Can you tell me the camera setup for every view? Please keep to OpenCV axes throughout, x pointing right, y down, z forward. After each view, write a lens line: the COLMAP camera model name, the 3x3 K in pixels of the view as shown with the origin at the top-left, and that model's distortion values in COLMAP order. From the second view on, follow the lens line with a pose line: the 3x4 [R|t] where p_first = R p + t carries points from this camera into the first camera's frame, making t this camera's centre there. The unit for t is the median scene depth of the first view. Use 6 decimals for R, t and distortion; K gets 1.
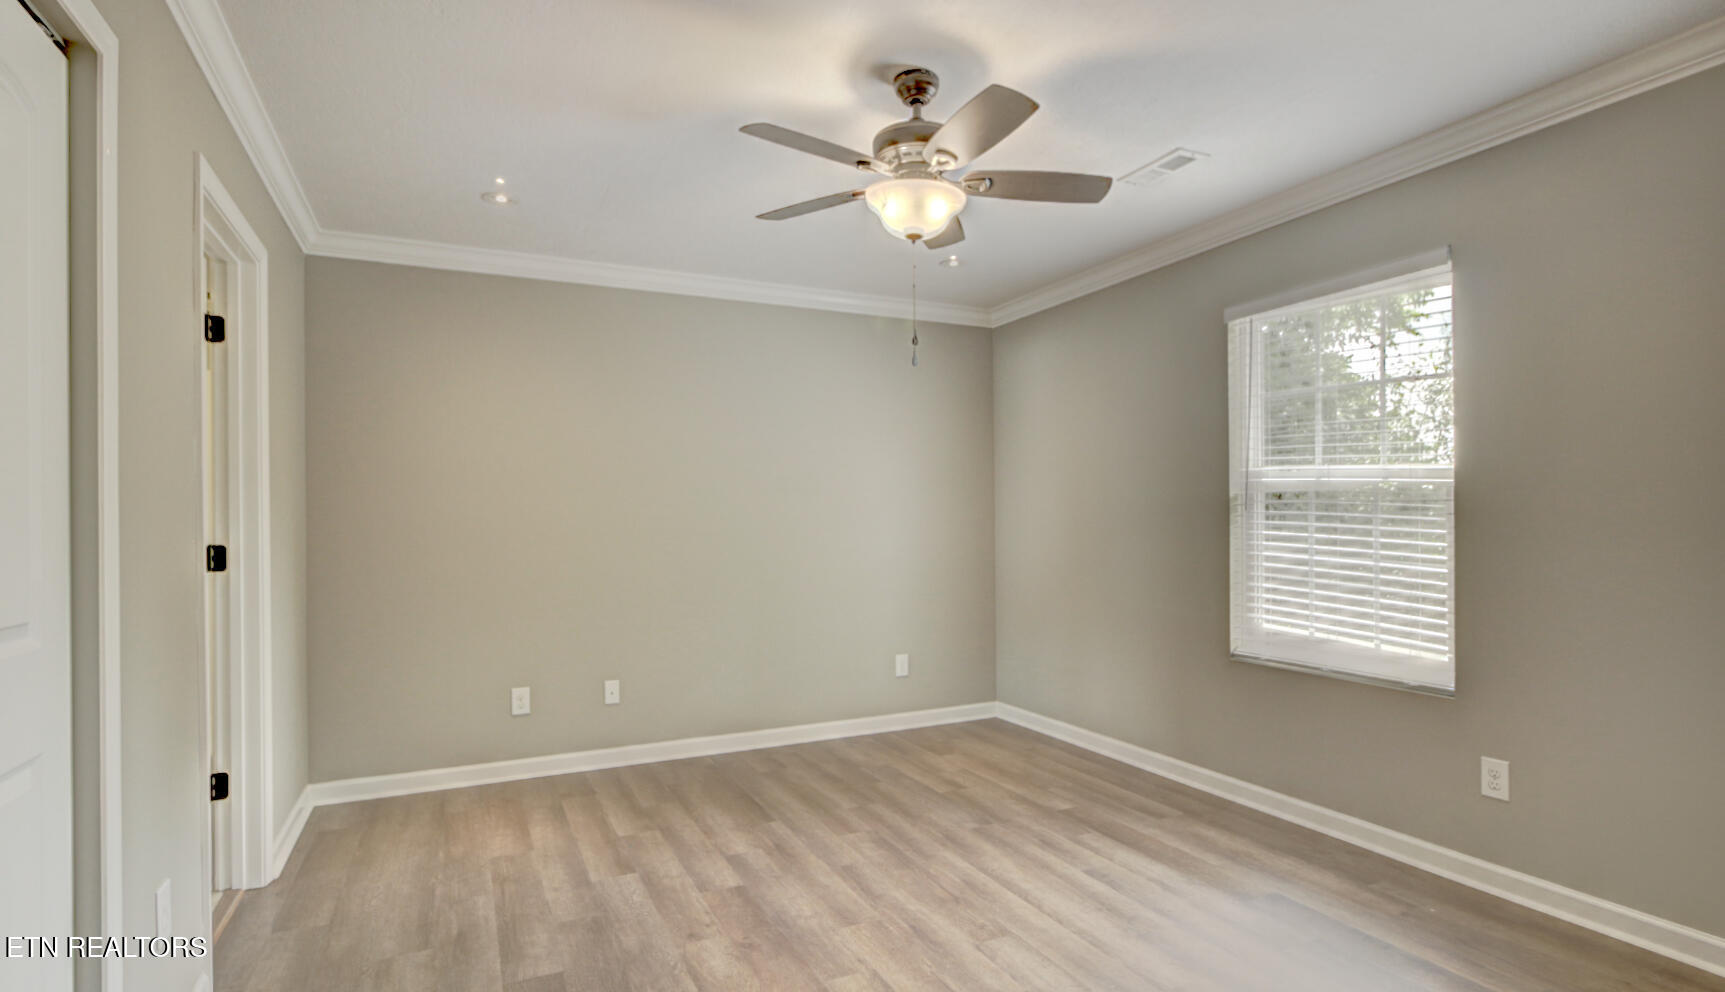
lens RADIAL K [[849.9, 0, 862.1], [0, 849.9, 514.2], [0, 0, 1]] dist [0.000128, 0.000028]
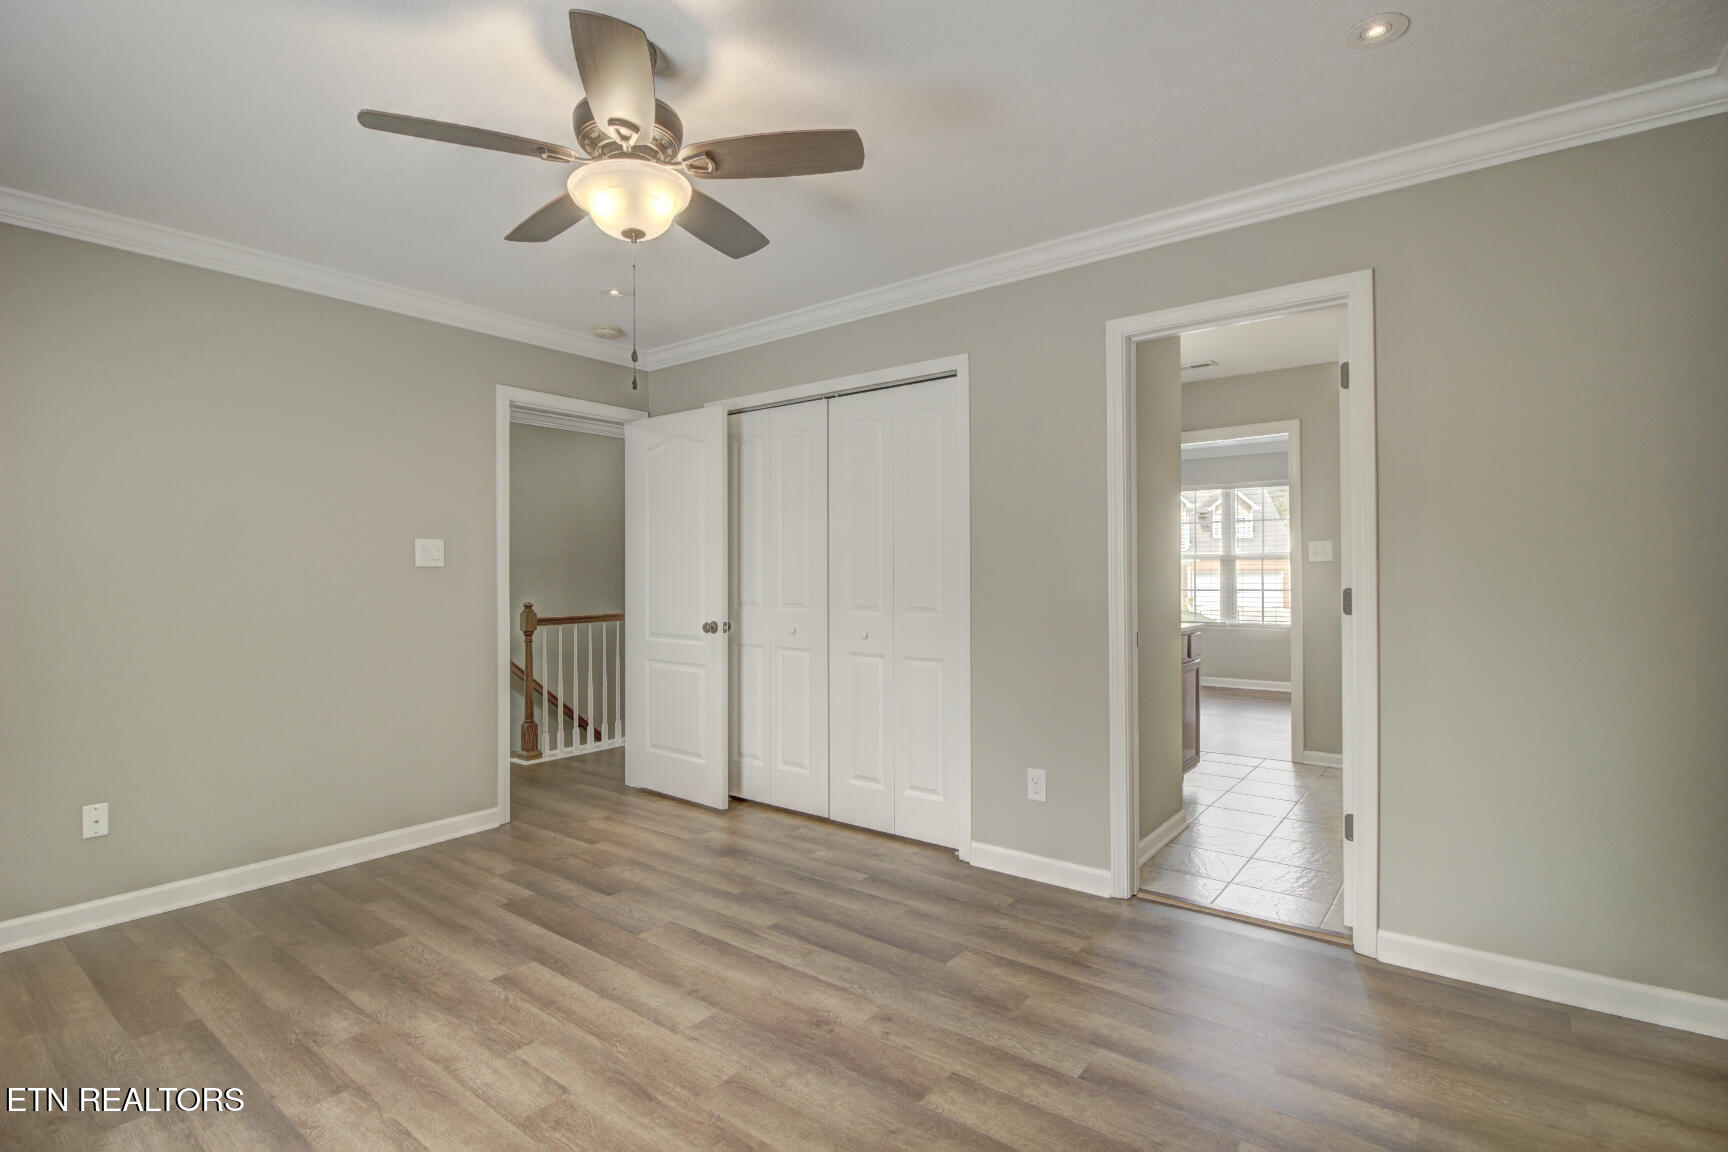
lens RADIAL K [[809.5, 0, 864.0], [0, 809.5, 576.0], [0, 0, 1]] dist [-0.003019, -0.014250]
pose [[-0.891345, 0.016241, -0.453034, 0.216715], [0.017359, 0.999848, 0.001690, 0.007290], [0.452992, -0.006358, -0.891492, 1.784780]]
